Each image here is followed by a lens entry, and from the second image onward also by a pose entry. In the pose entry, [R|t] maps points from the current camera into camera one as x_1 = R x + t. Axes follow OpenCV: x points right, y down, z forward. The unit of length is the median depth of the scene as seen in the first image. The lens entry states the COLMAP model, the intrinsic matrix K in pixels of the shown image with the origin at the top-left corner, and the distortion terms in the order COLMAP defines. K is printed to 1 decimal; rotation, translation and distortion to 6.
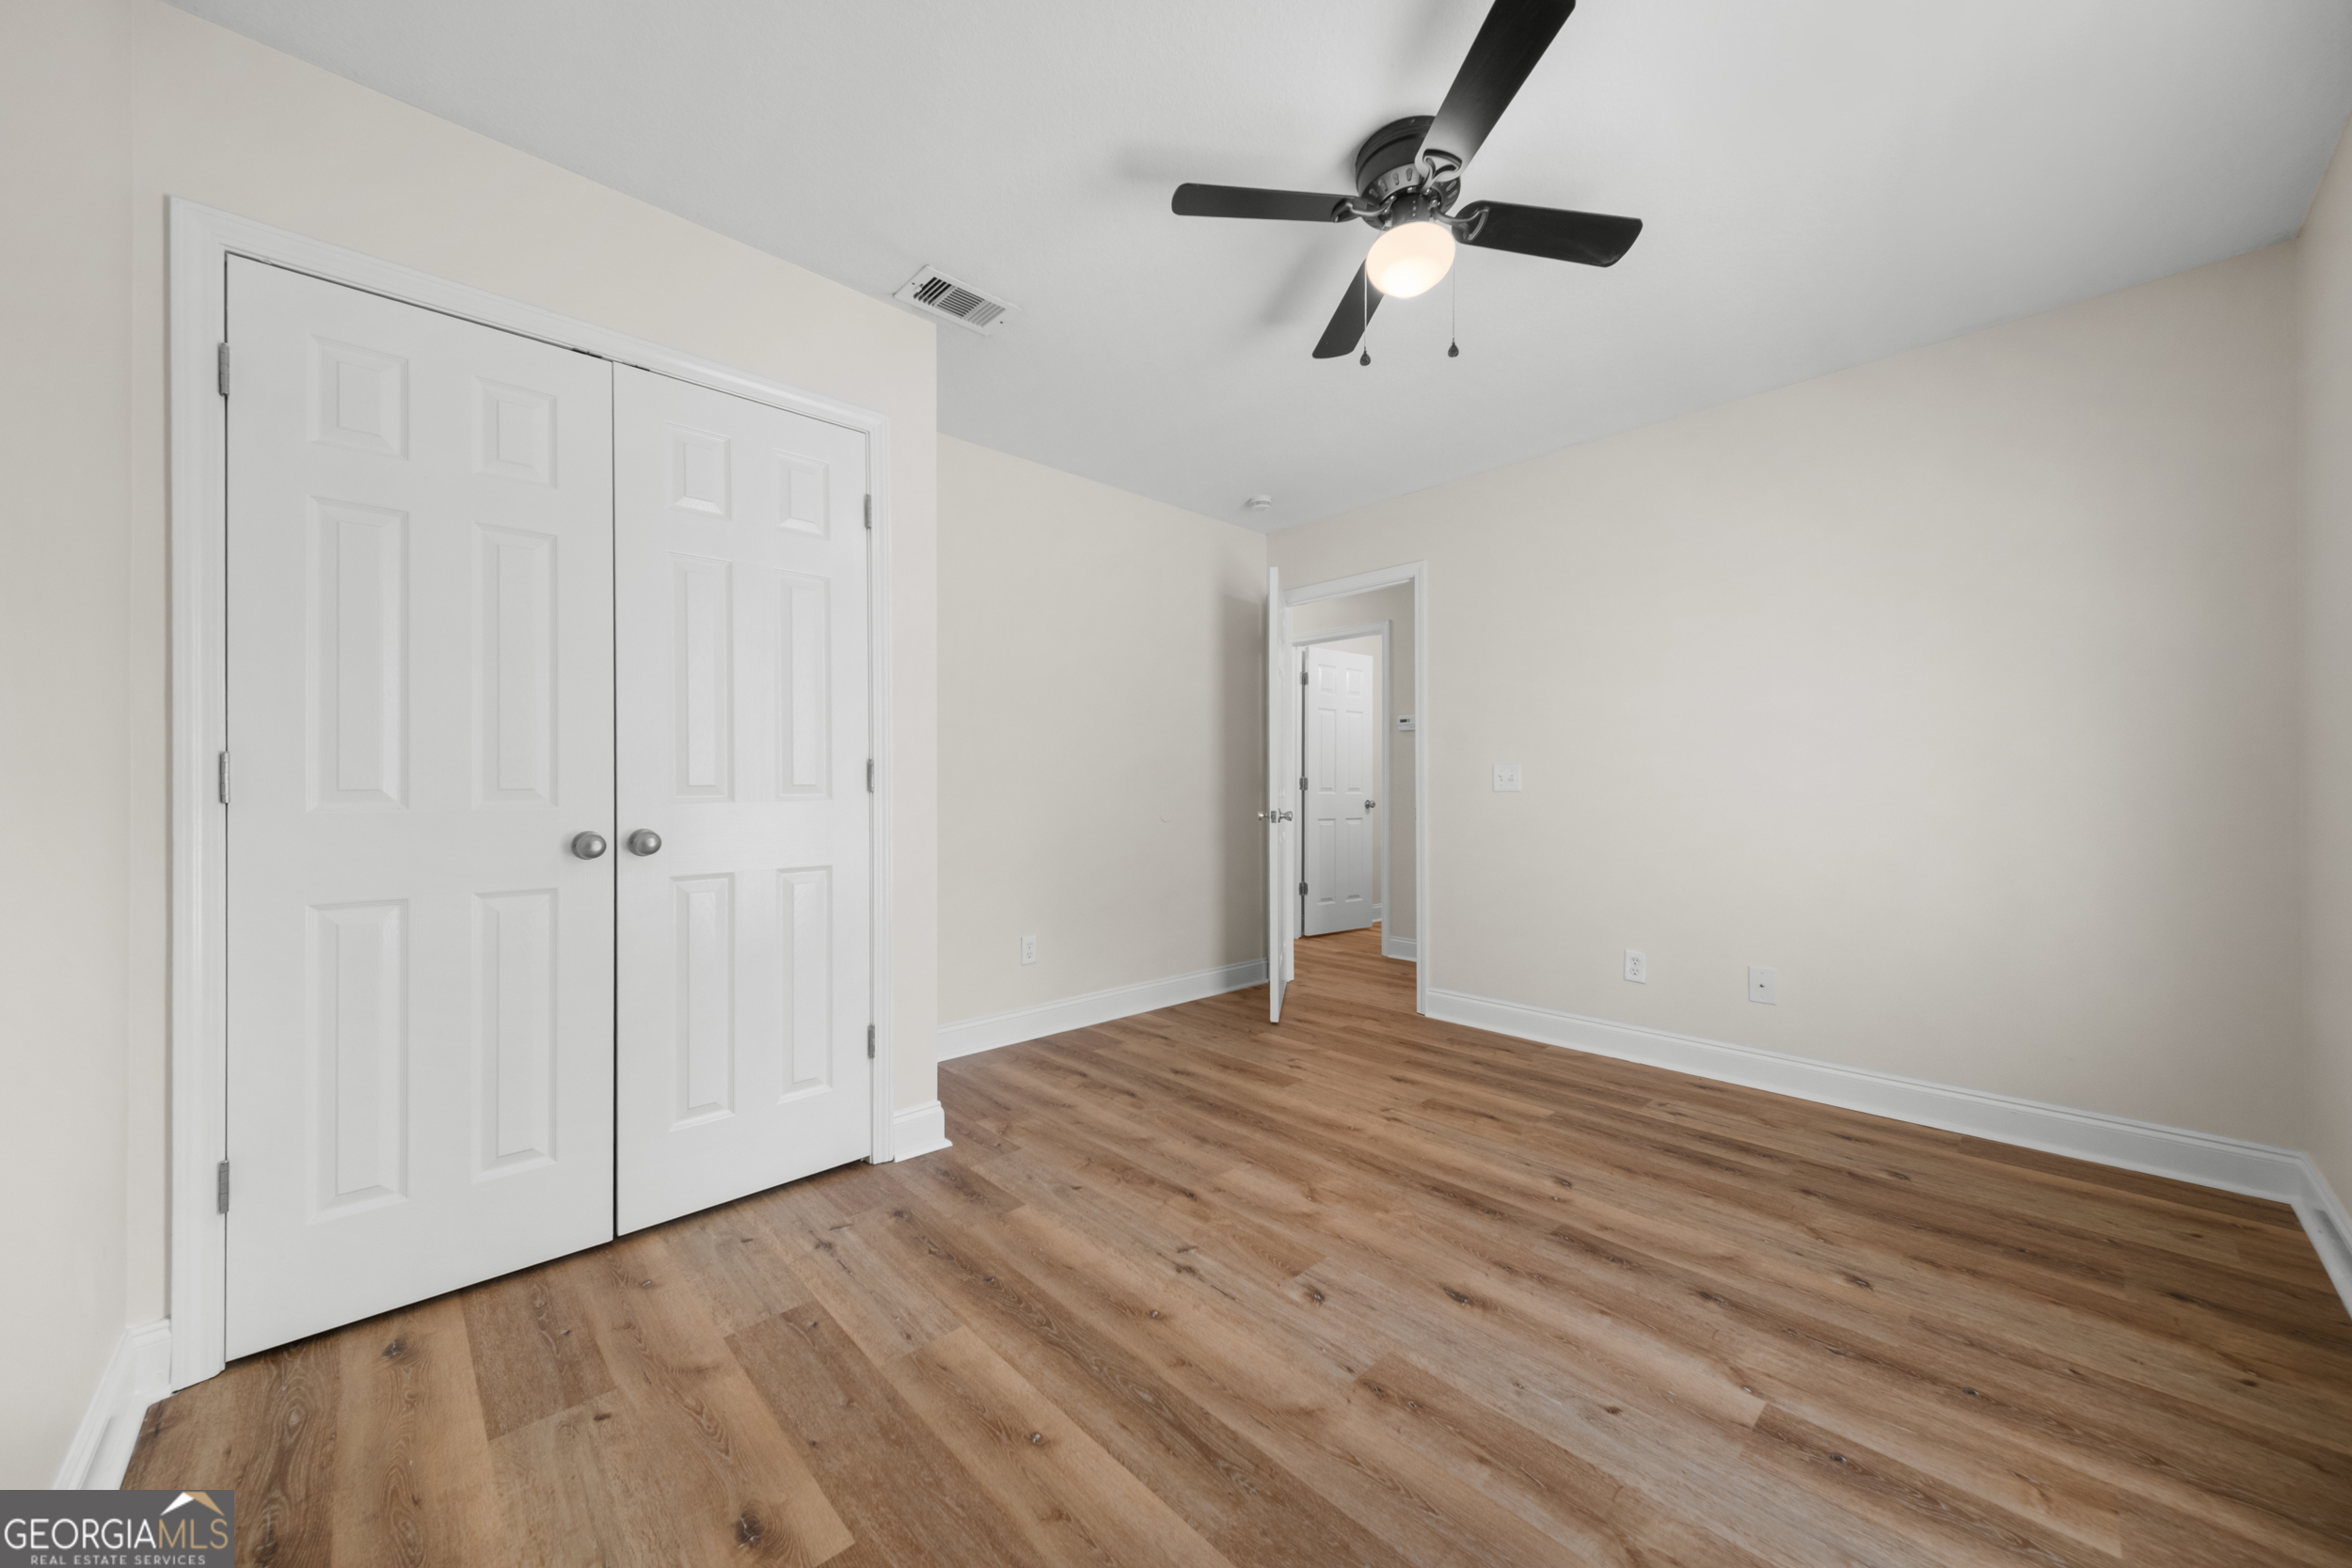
lens RADIAL K [[839.9, 0, 1177.8], [0, 839.9, 785.1], [0, 0, 1]] dist [-0.000473, -0.000061]
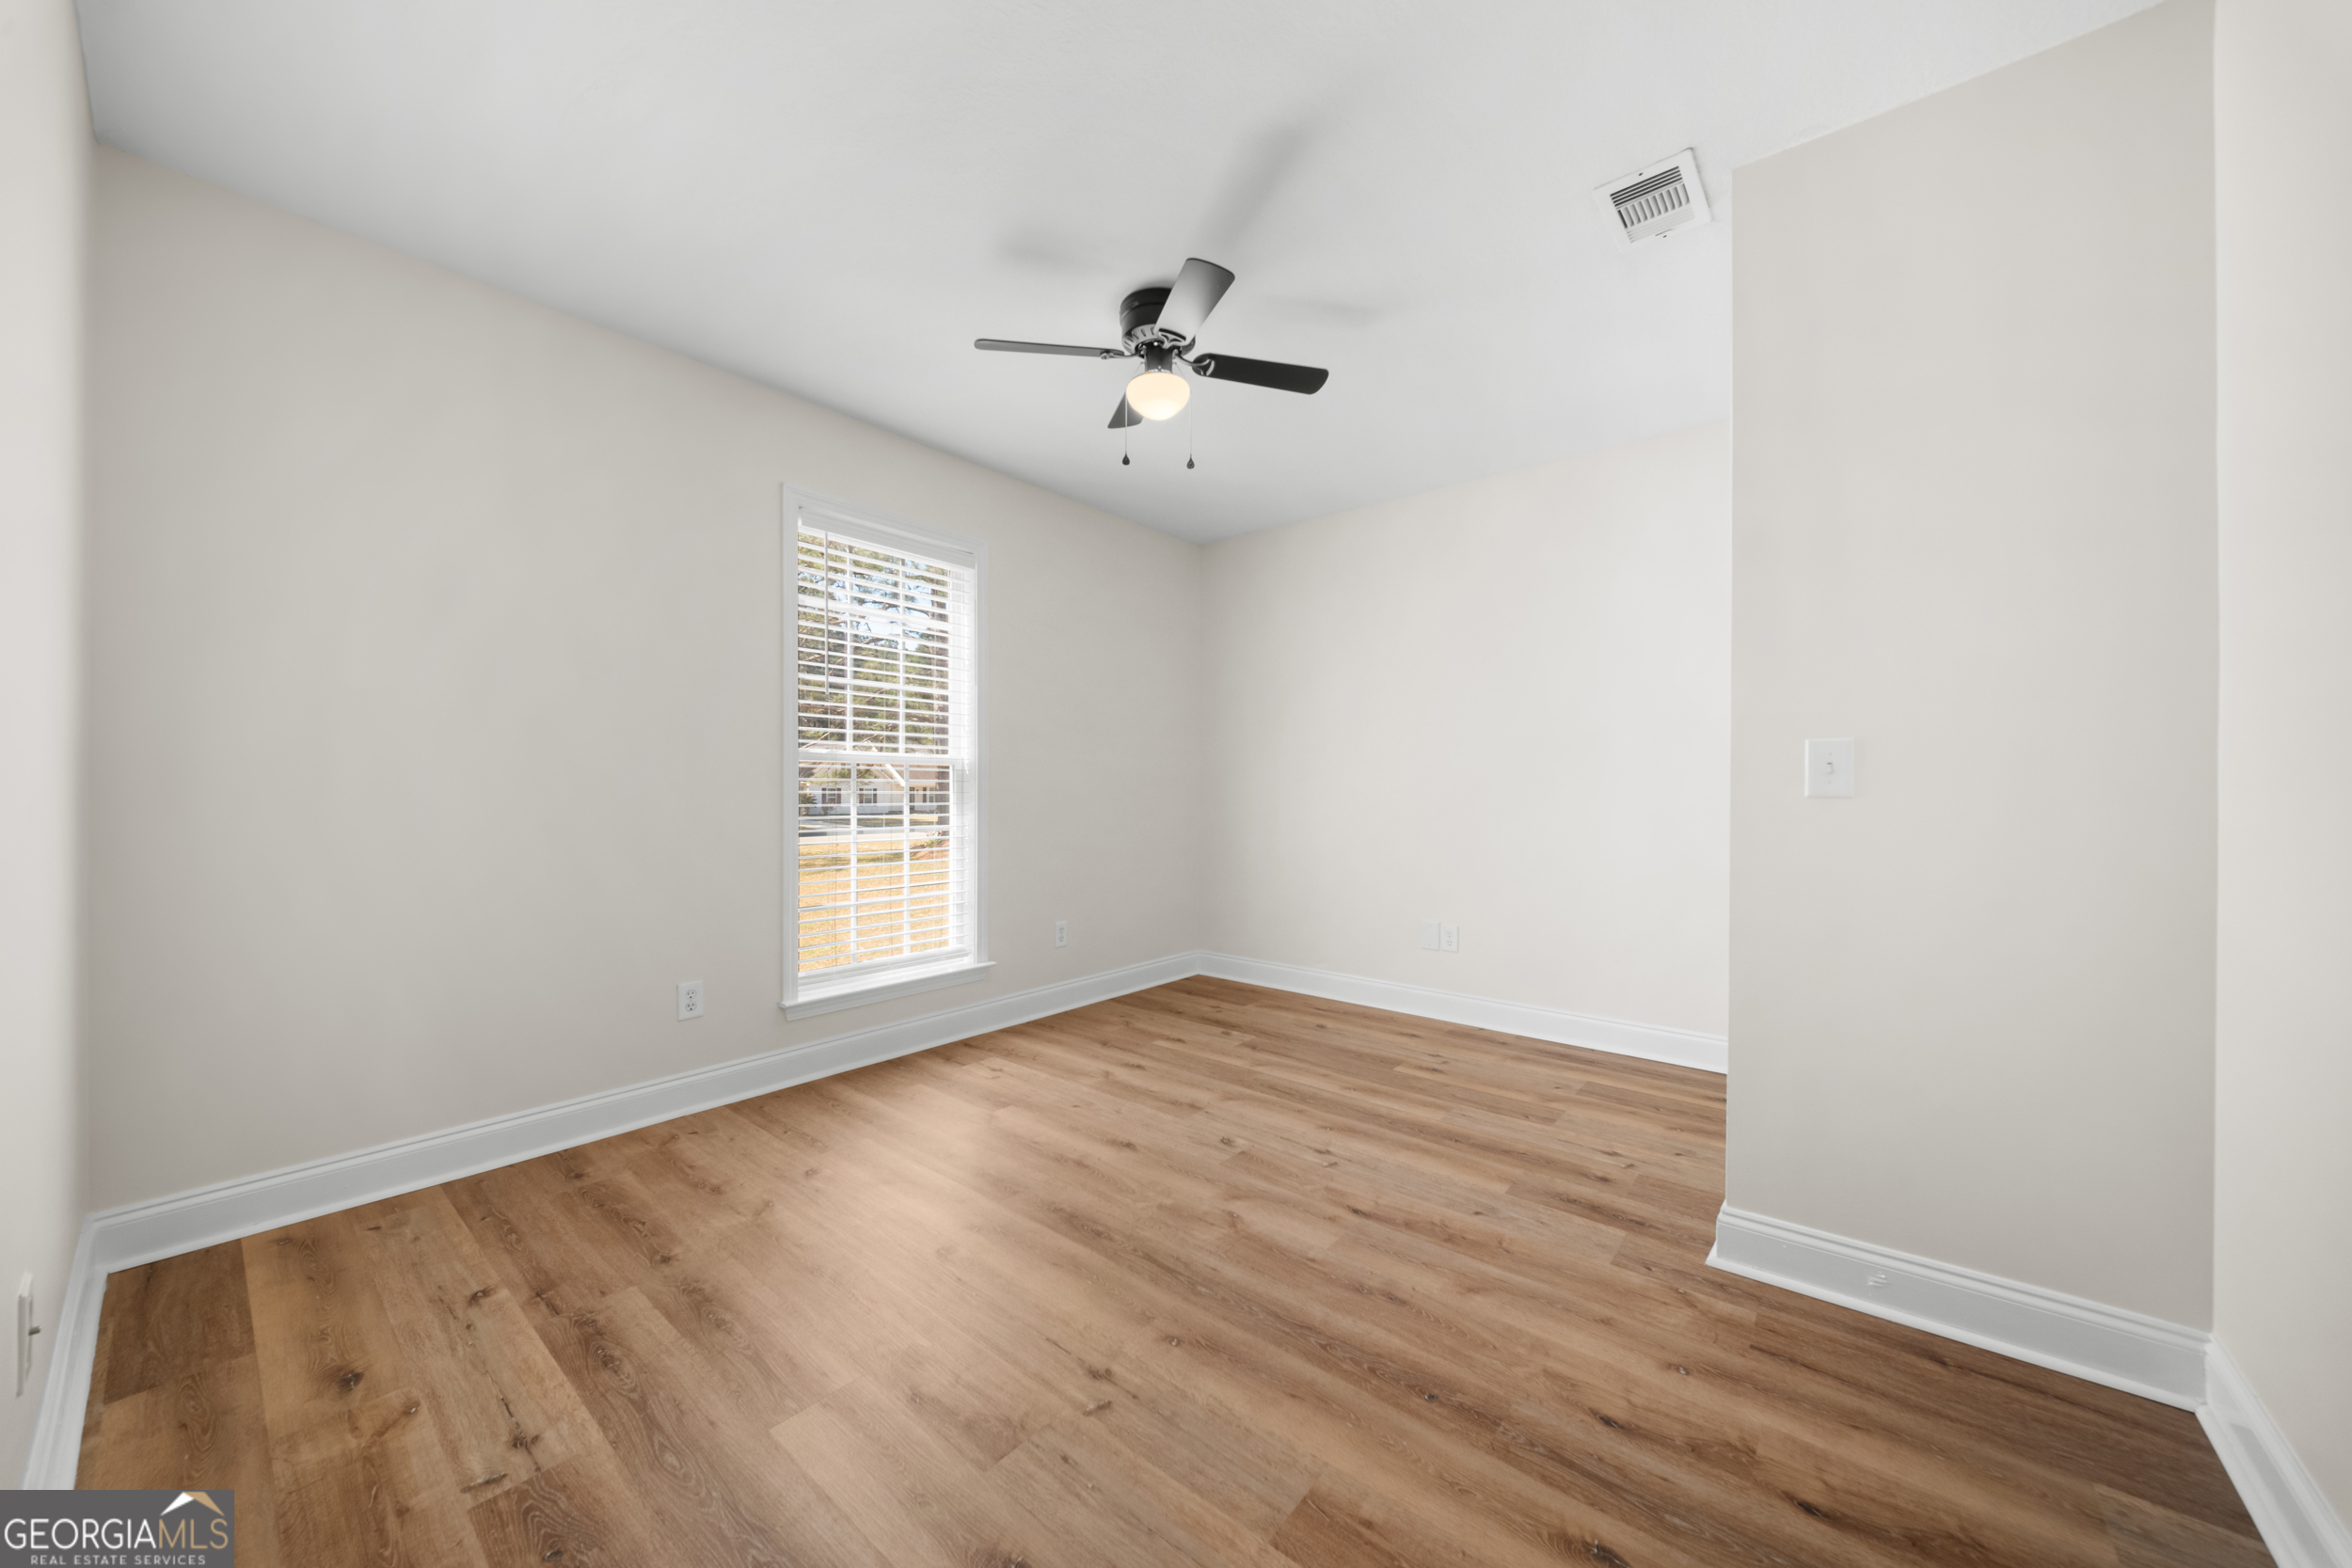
lens RADIAL K [[839.9, 0, 1172.2], [0, 839.9, 788.2], [0, 0, 1]] dist [-0.000473, -0.000061]
pose [[-0.993782, -0.001882, -0.111330, 0.362532], [-0.001687, 0.999997, -0.001841, 0.002997], [0.111333, -0.001641, -0.993782, 2.098247]]
